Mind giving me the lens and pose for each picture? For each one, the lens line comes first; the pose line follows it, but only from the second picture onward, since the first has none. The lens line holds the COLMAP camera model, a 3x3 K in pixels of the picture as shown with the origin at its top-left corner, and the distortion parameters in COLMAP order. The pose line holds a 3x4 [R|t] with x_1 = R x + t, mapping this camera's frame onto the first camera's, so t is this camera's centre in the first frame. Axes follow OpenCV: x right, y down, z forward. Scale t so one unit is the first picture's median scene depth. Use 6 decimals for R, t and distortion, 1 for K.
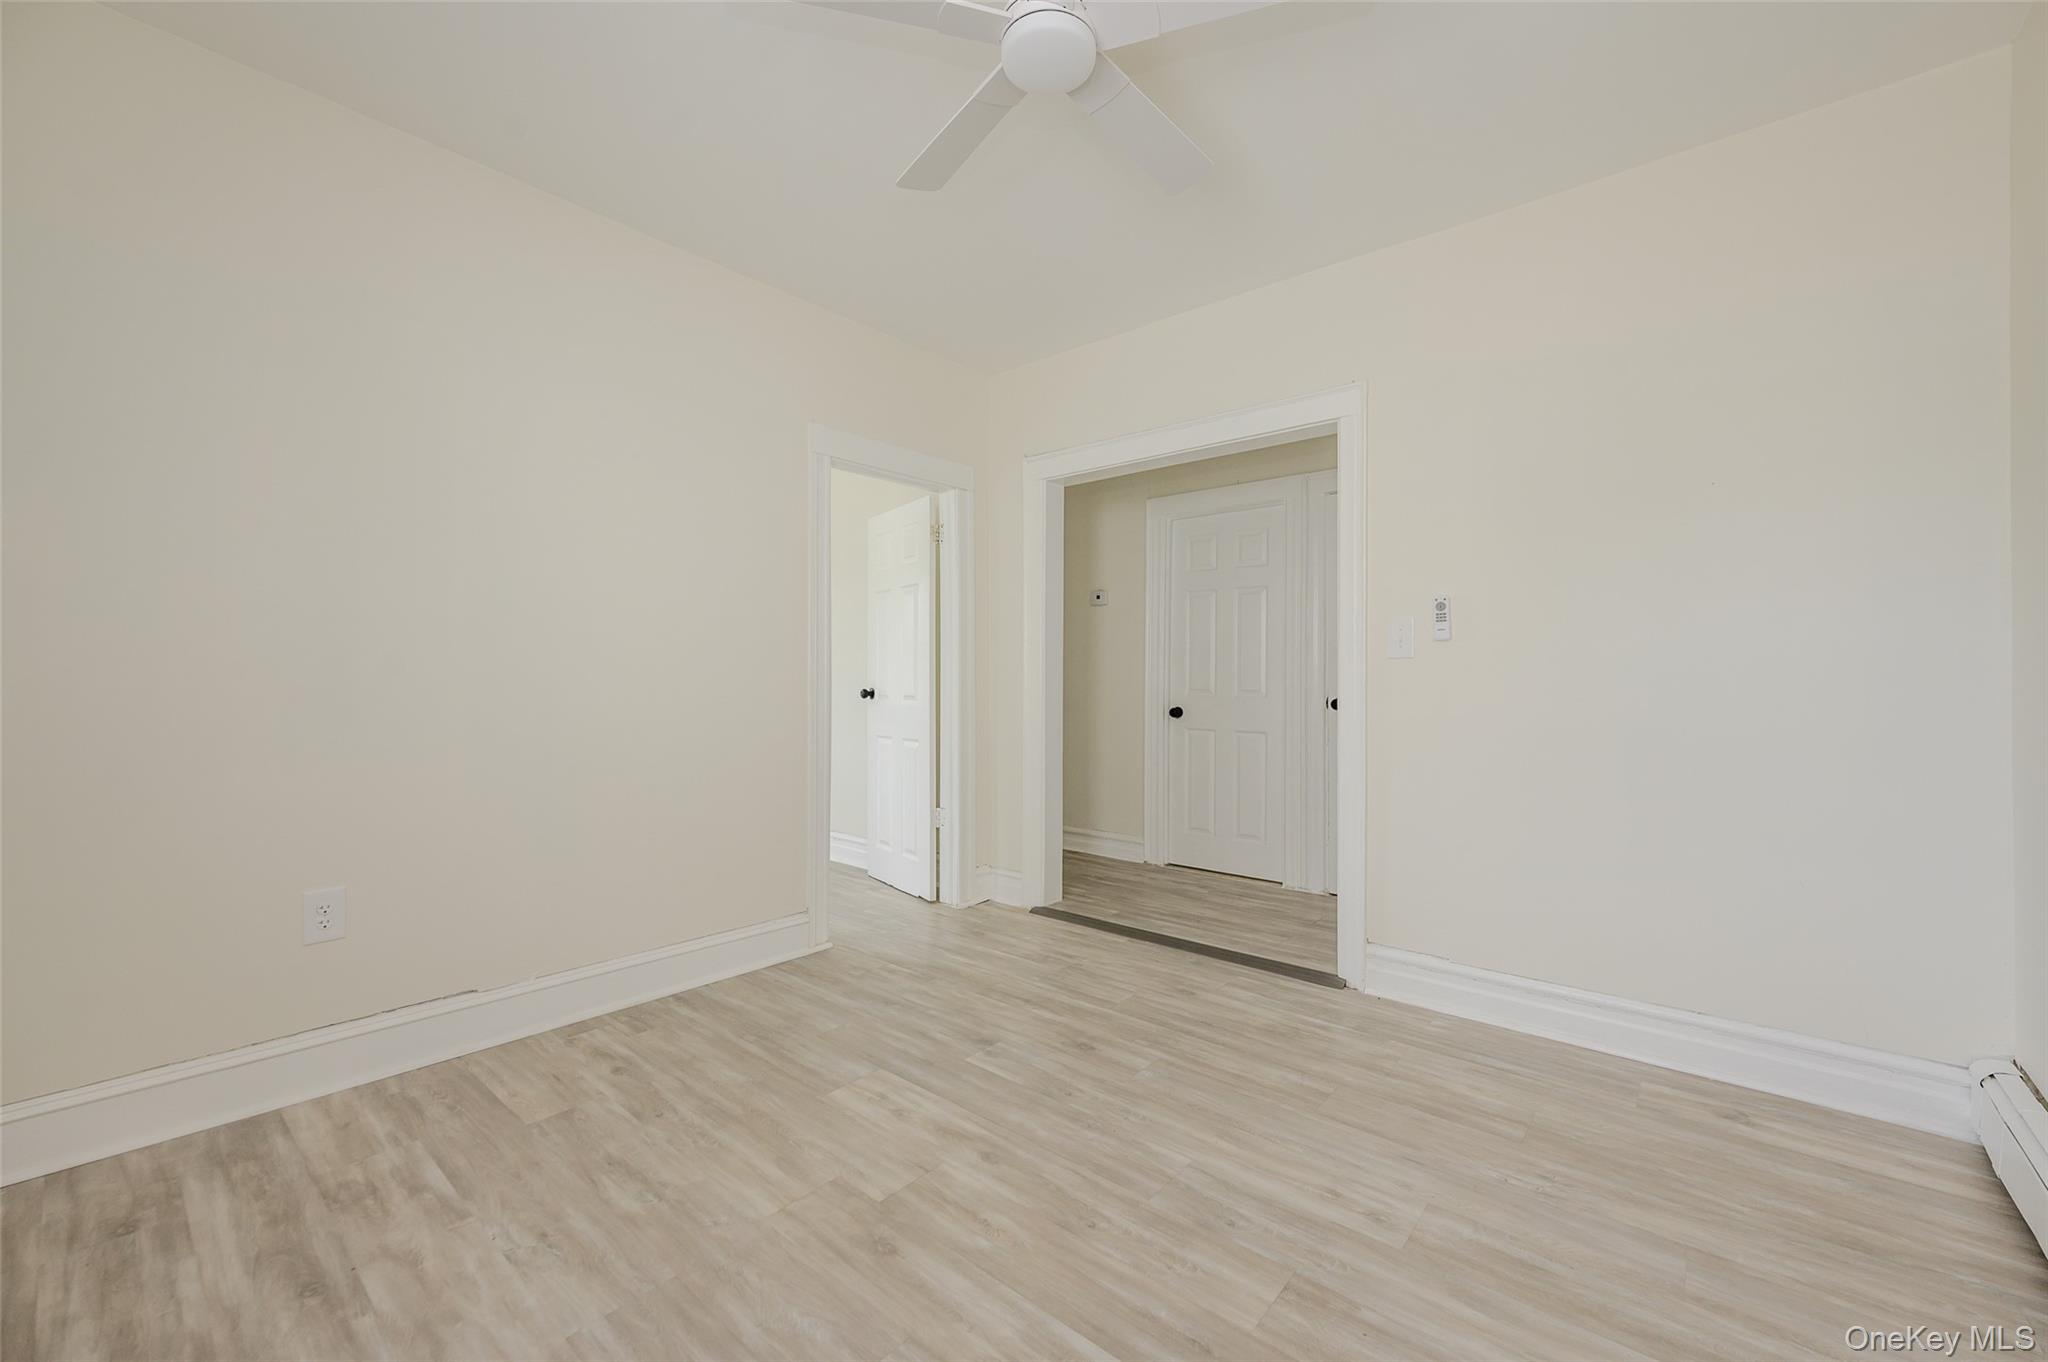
lens RADIAL K [[818.7, 0, 1028.2], [0, 818.7, 677.9], [0, 0, 1]] dist [0.008758, -0.000189]
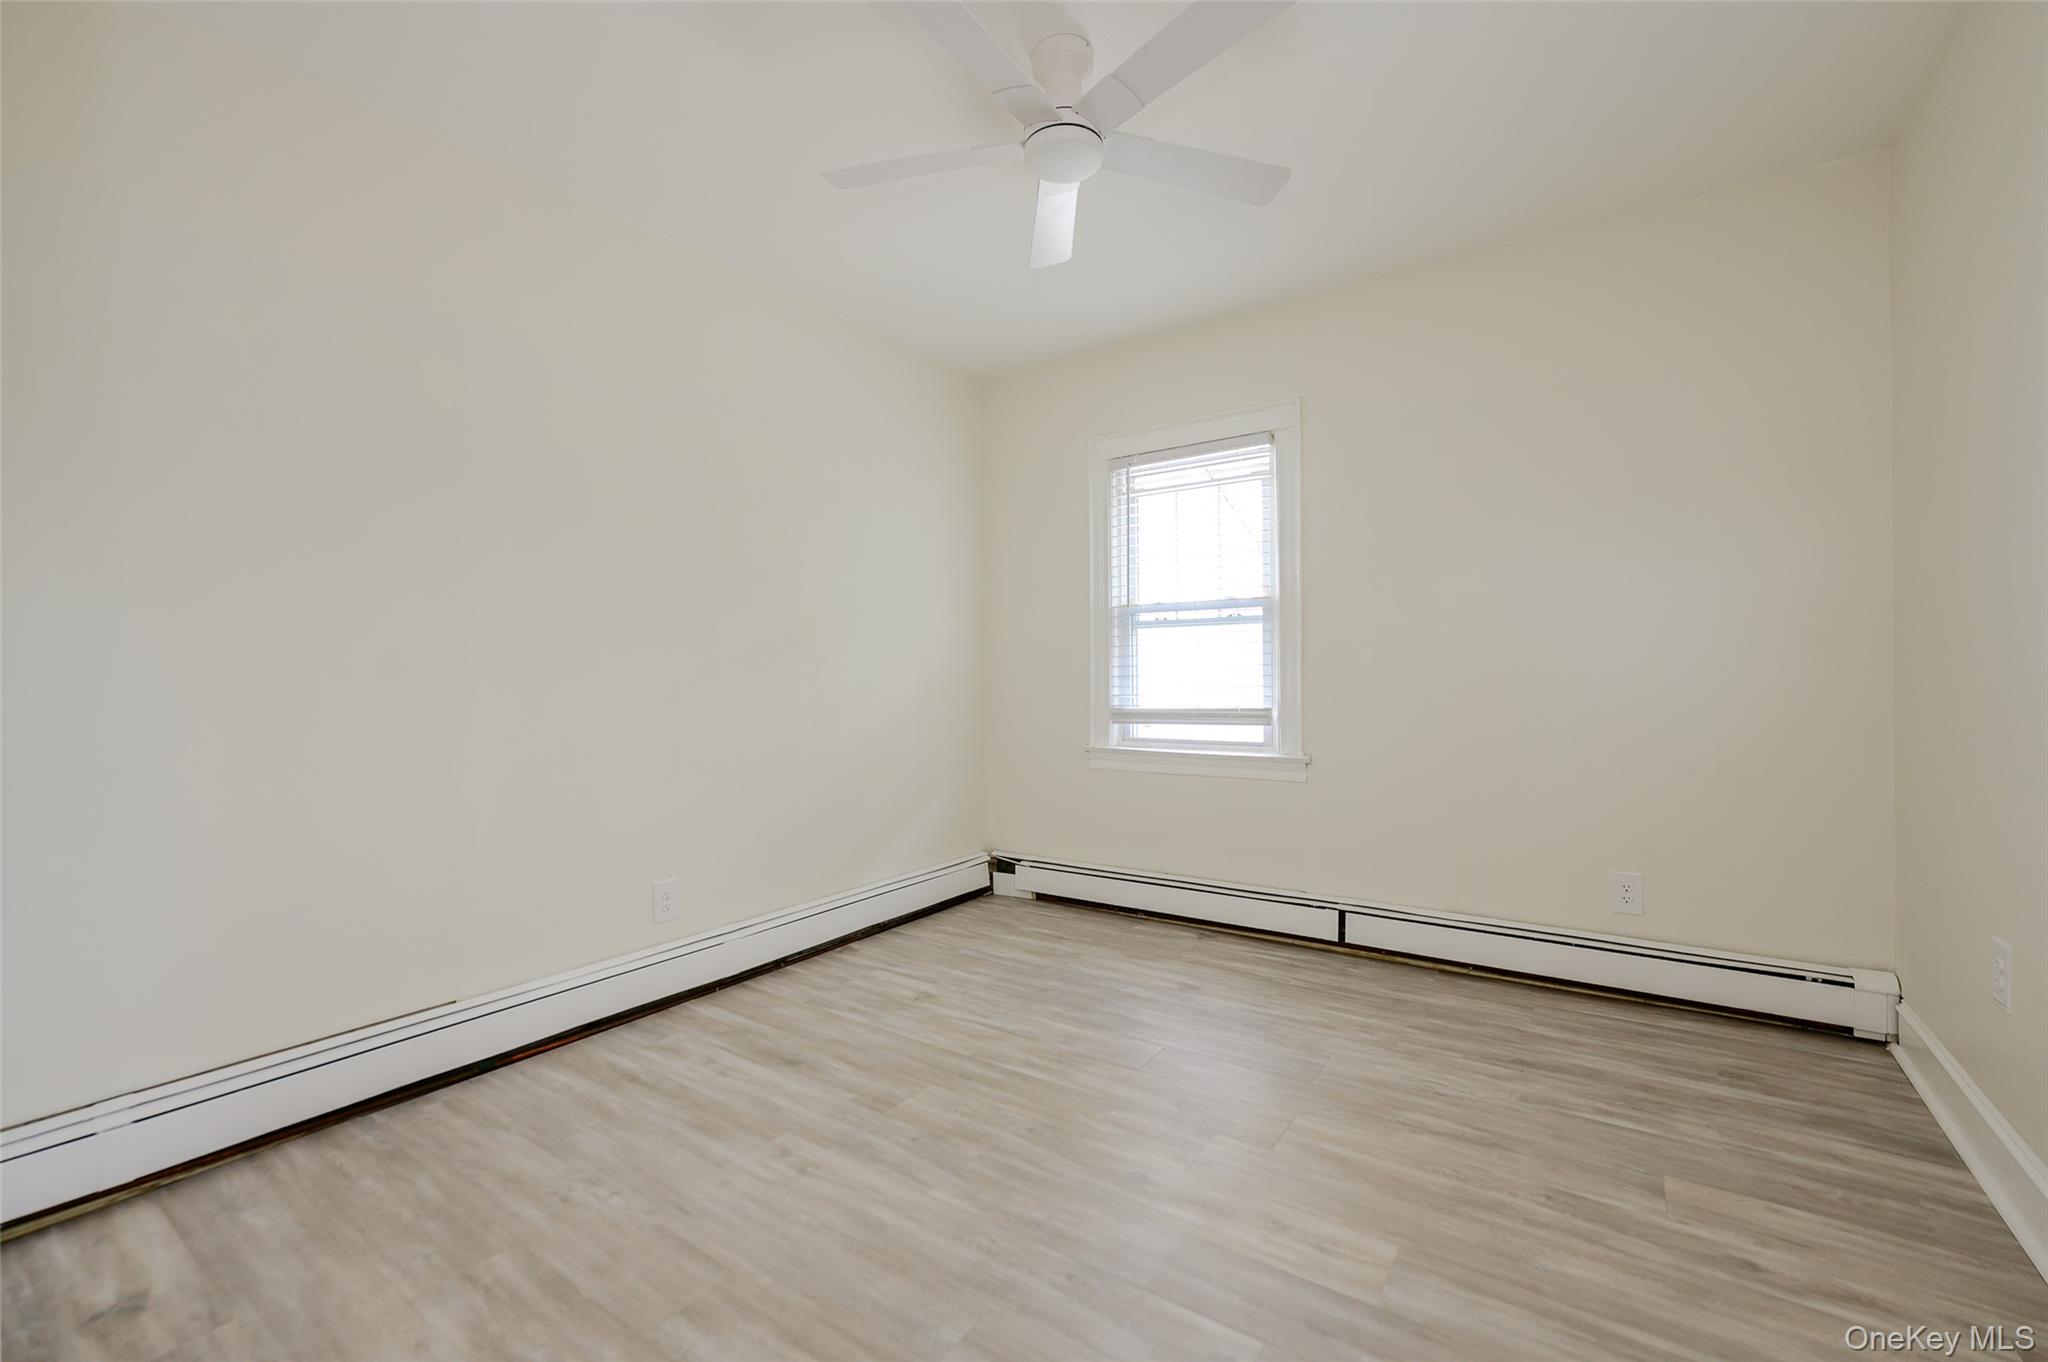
lens RADIAL K [[855.0, 0, 1021.1], [0, 855.0, 681.5], [0, 0, 1]] dist [-0.011372, -0.000021]
pose [[-0.995940, 0.005121, -0.089877, 0.190382], [0.004627, 0.999973, 0.005703, -0.002110], [0.089903, 0.005264, -0.995937, 2.115123]]
